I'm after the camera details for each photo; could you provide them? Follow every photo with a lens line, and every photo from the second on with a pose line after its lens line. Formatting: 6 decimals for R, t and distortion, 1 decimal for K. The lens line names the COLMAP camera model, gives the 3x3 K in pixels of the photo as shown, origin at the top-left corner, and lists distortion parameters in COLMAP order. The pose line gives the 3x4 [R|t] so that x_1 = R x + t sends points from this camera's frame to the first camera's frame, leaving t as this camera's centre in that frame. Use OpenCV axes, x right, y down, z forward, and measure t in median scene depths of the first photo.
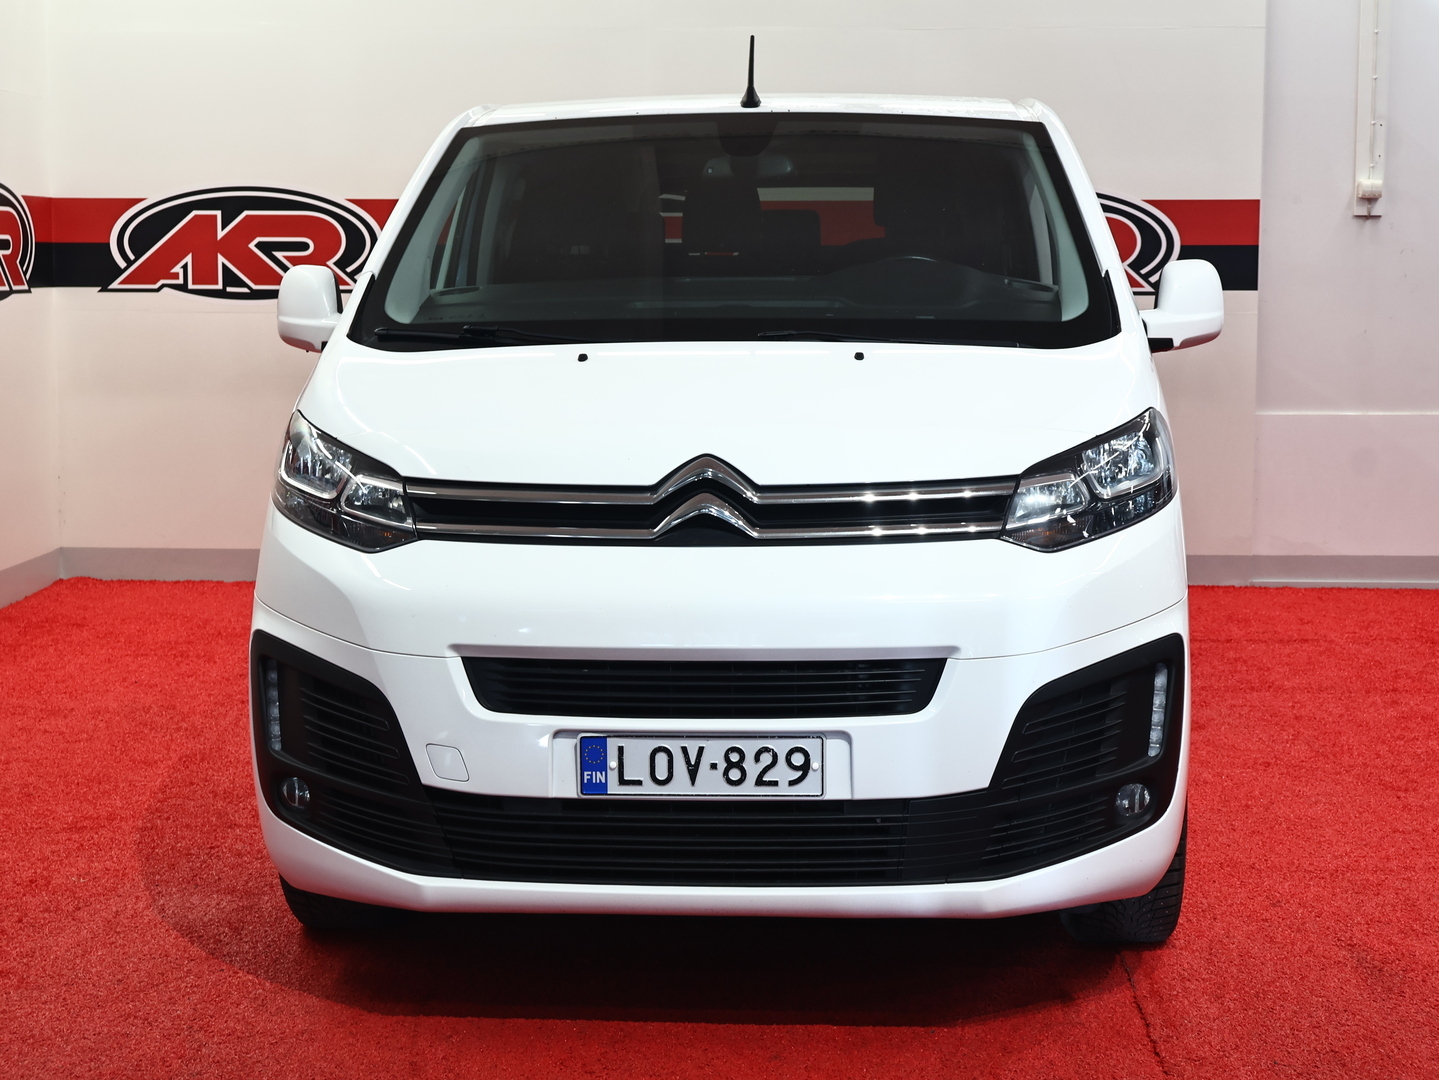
lens RADIAL K [[2729.5, 0, 721.1], [0, 2729.5, 541.3], [0, 0, 1]] dist [-0.244560, 0.000000]
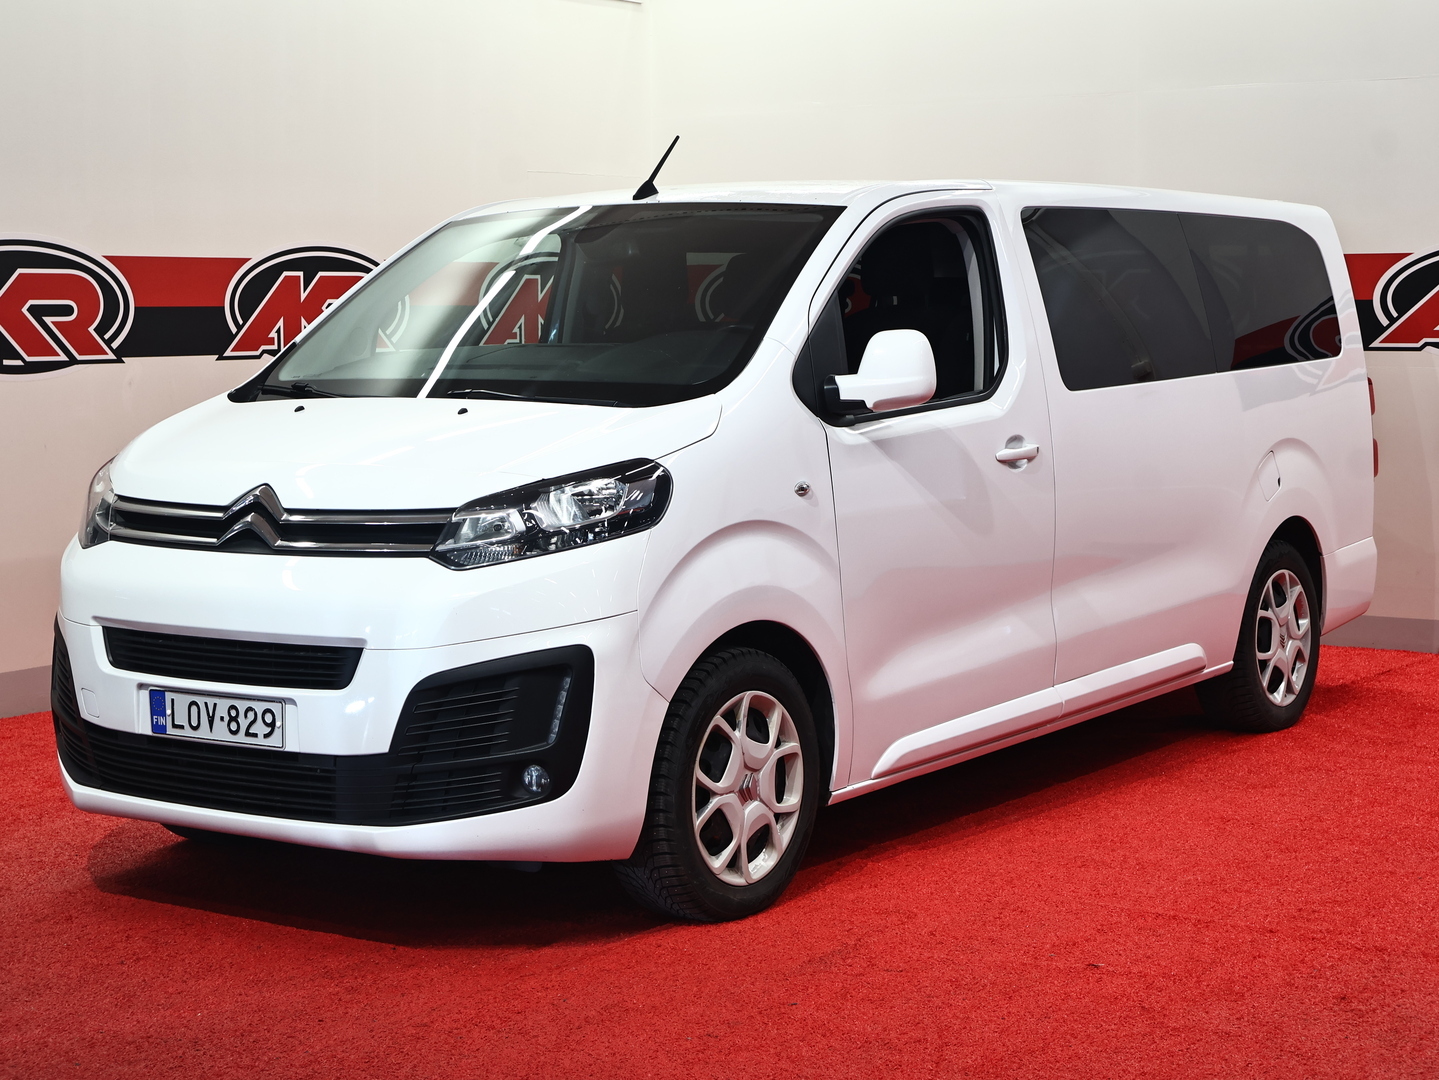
lens RADIAL K [[3006.8, 0, 719.4], [0, 3006.8, 536.5], [0, 0, 1]] dist [-0.399669, 0.000000]
pose [[0.857816, 0.038760, -0.512493, 0.935225], [-0.051970, 0.998583, -0.011465, -0.001664], [0.511323, 0.036469, 0.858615, -0.115123]]
